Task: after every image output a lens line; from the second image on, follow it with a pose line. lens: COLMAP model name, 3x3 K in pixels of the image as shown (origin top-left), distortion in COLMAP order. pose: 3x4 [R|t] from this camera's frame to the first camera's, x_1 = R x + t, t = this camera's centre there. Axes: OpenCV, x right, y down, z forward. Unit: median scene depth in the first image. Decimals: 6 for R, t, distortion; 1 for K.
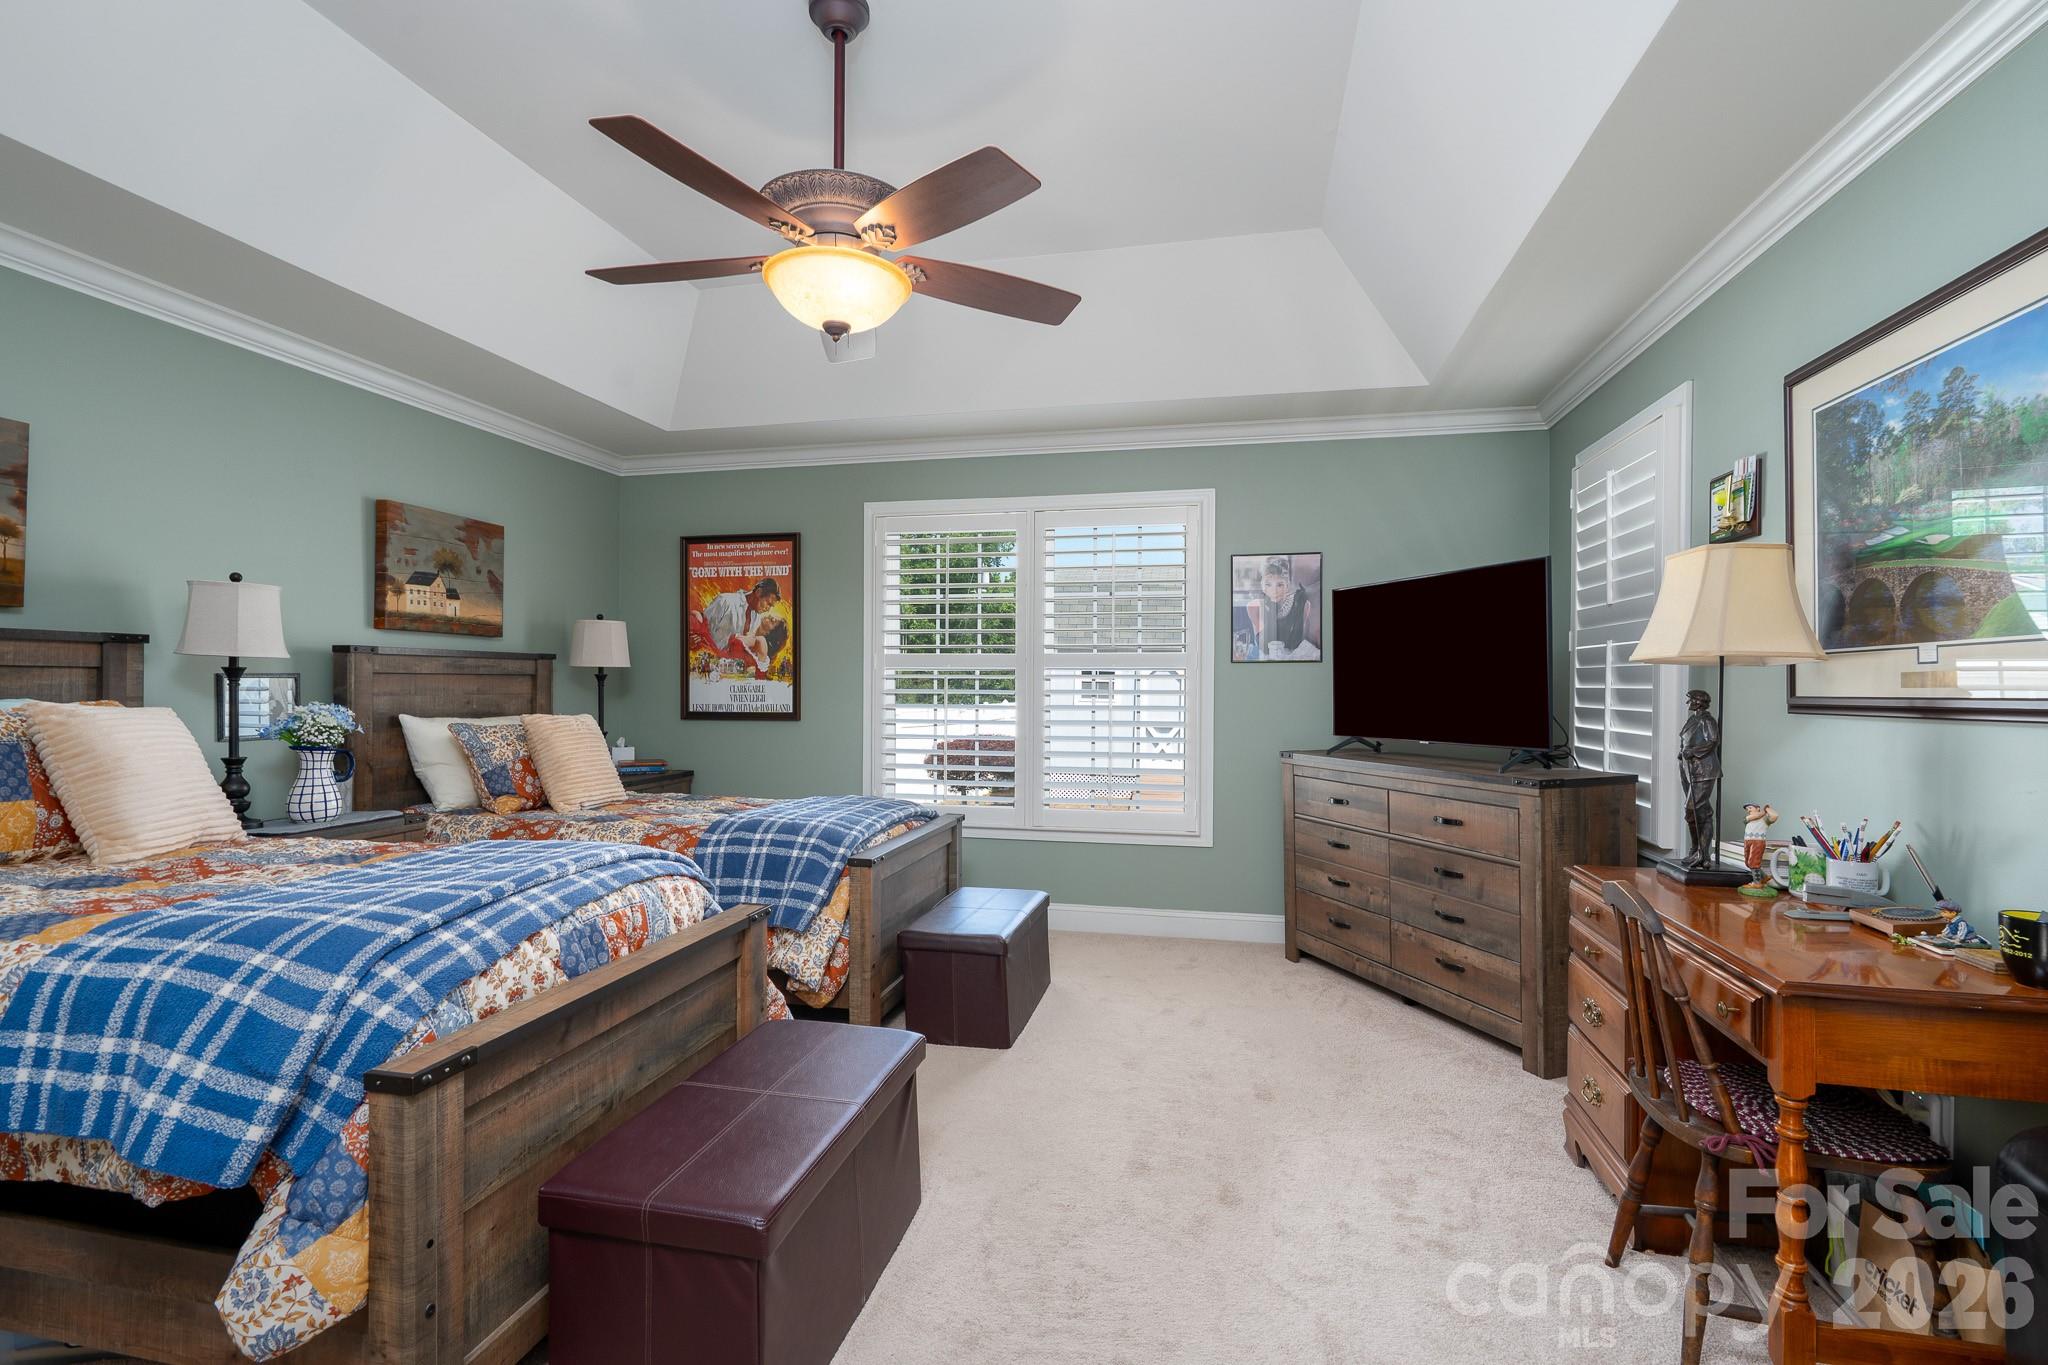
lens RADIAL K [[935.2, 0, 1012.4], [0, 935.2, 687.5], [0, 0, 1]] dist [-0.002194, 0.001086]
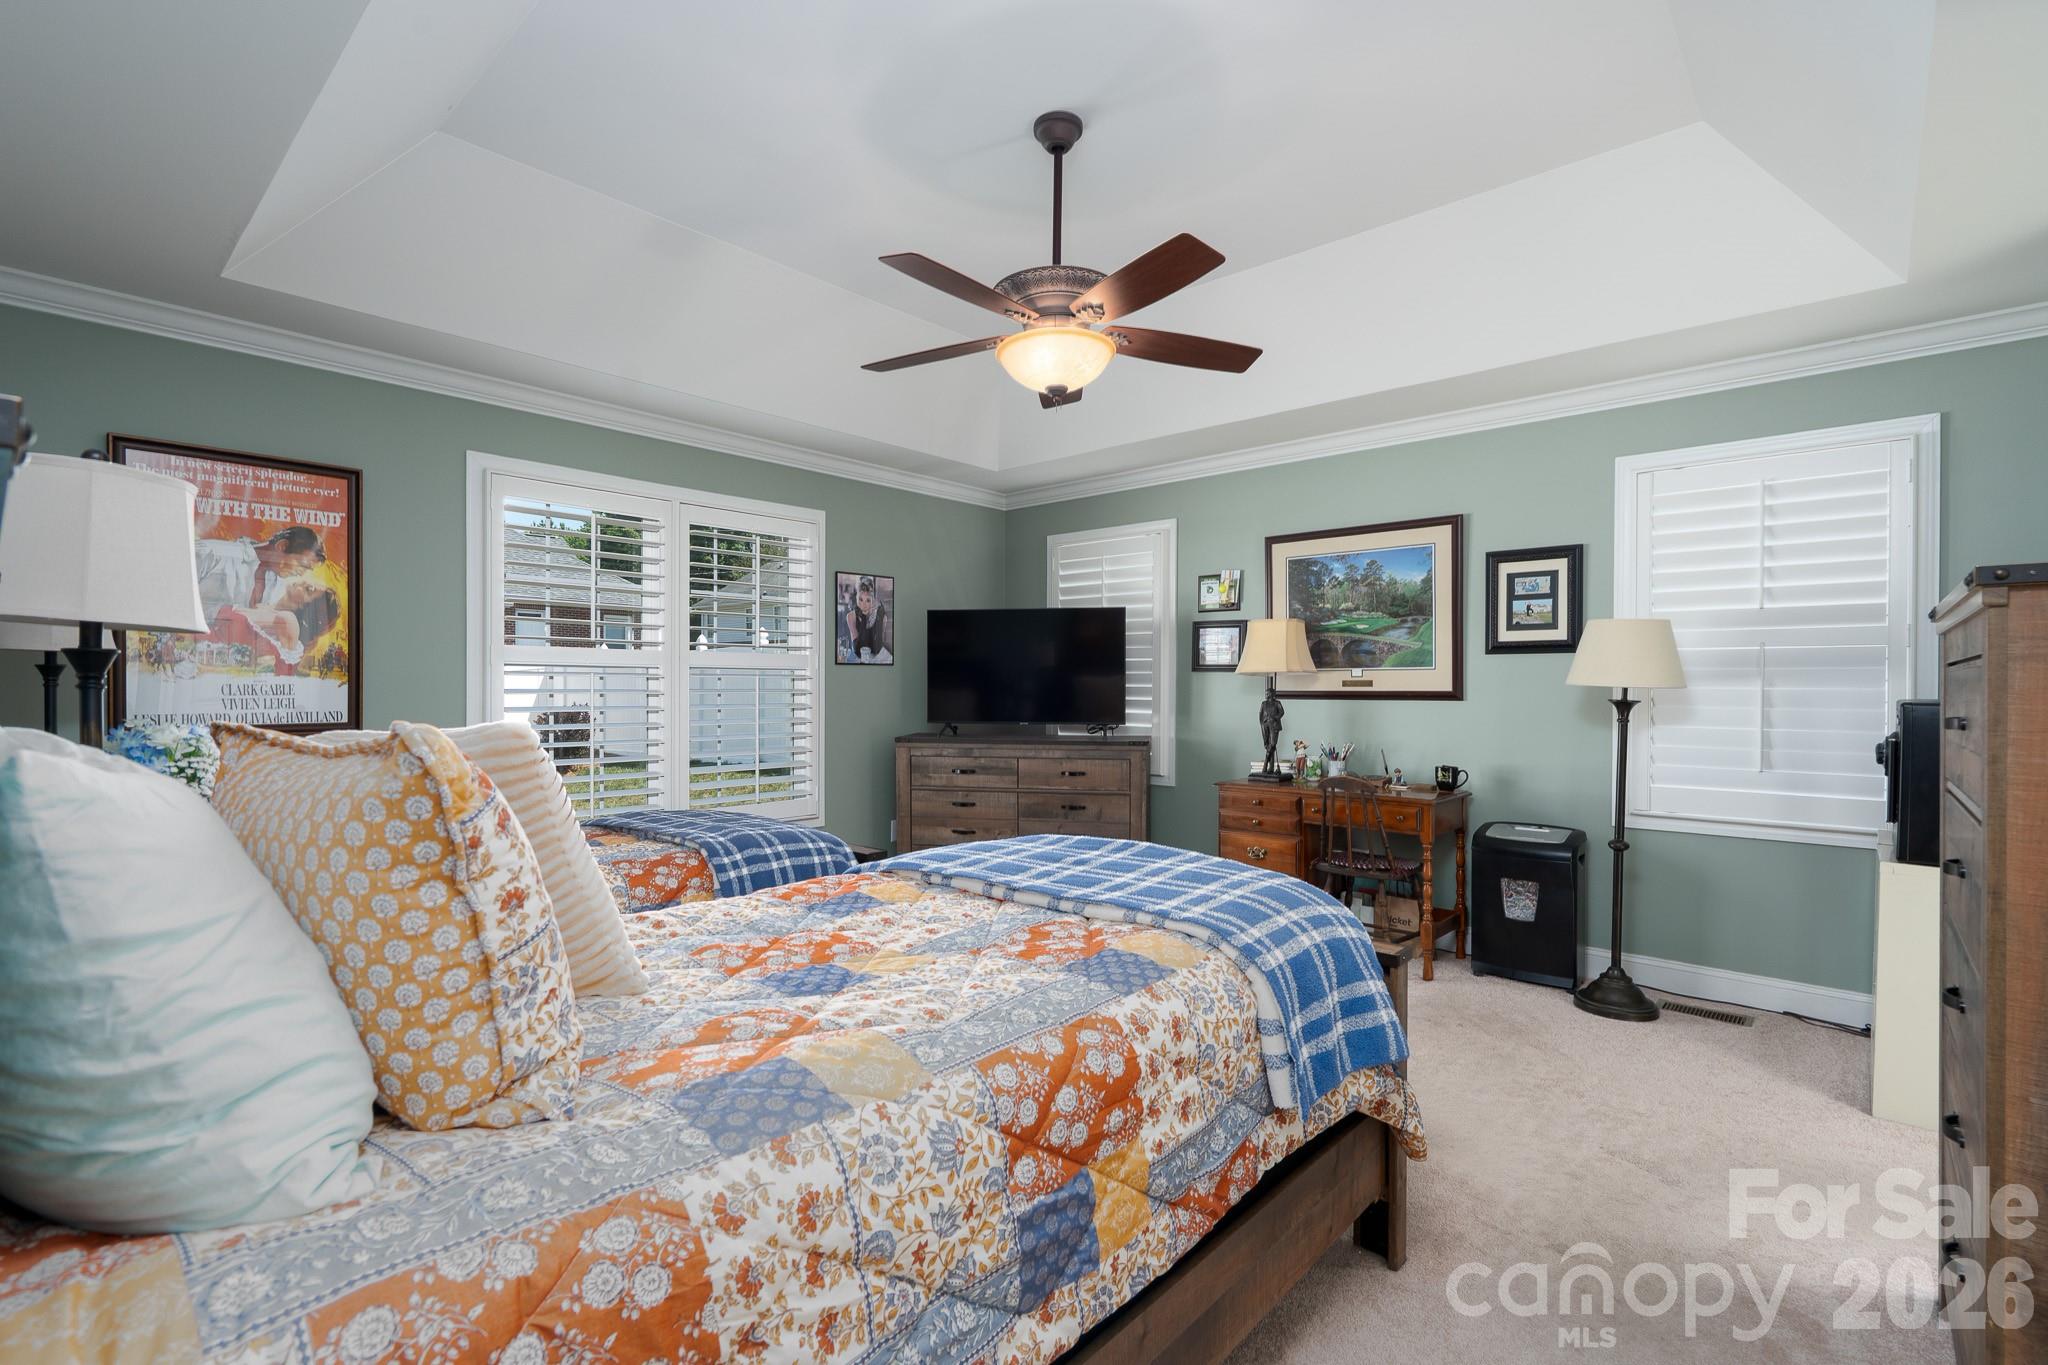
lens RADIAL K [[935.2, 0, 1010.6], [0, 935.2, 672.4], [0, 0, 1]] dist [-0.002194, 0.001086]
pose [[0.495613, 0.009561, 0.868491, -0.723870], [-0.000639, 0.999943, -0.010643, -0.004983], [-0.868543, 0.004720, 0.495591, 0.261589]]
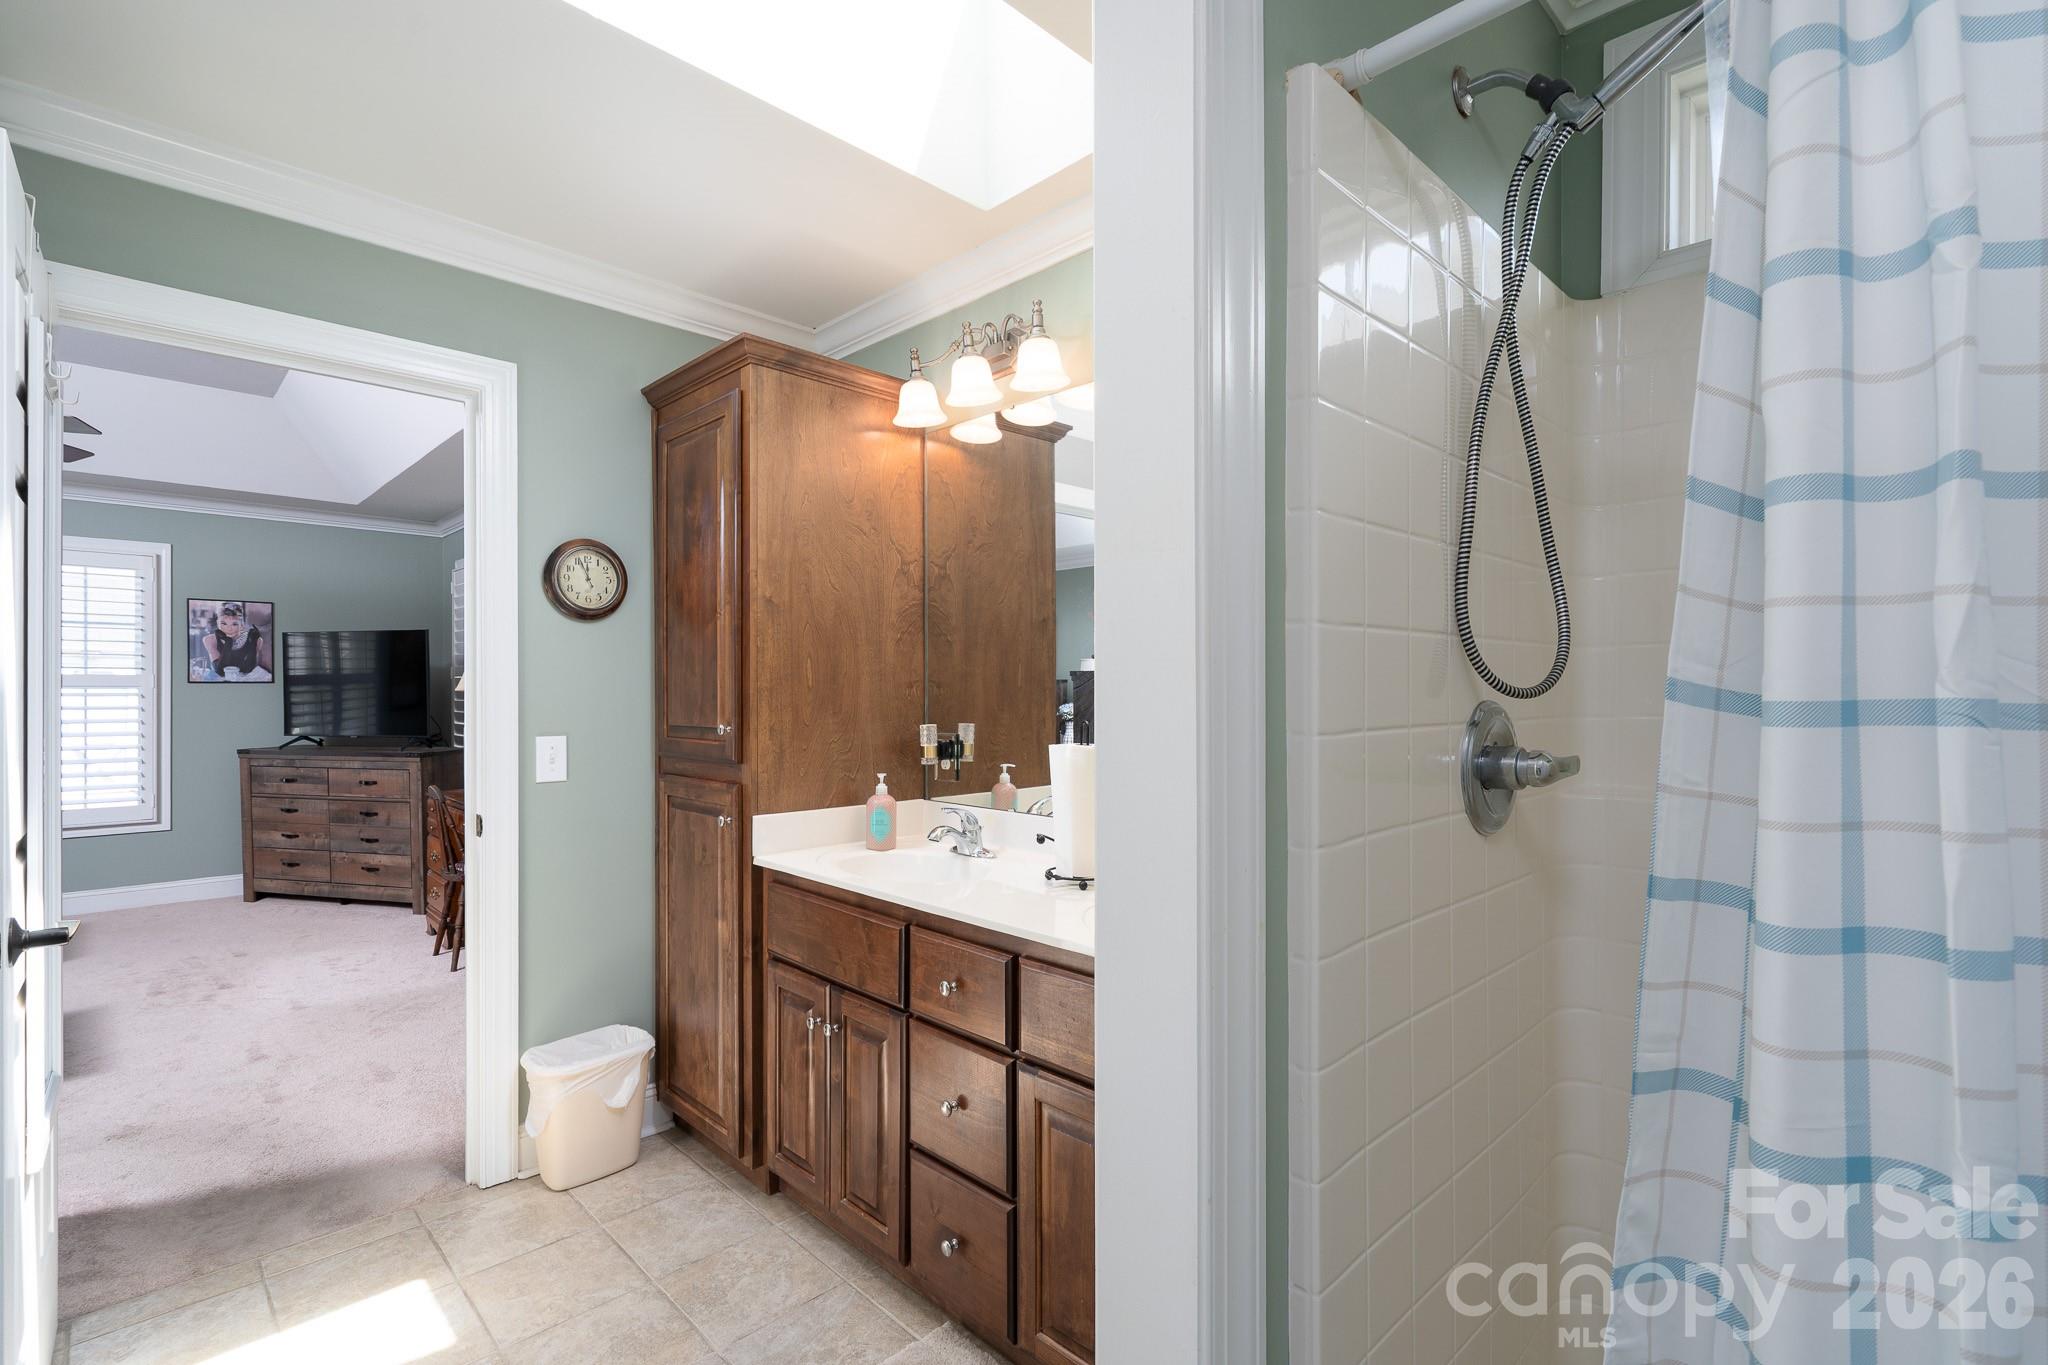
lens RADIAL K [[935.2, 0, 1012.4], [0, 935.2, 682.4], [0, 0, 1]] dist [-0.002194, 0.001086]
pose [[0.543211, -0.008499, 0.839553, -0.244767], [0.005164, 0.999964, 0.006781, -0.033207], [-0.839580, 0.000652, 0.543235, -0.692588]]
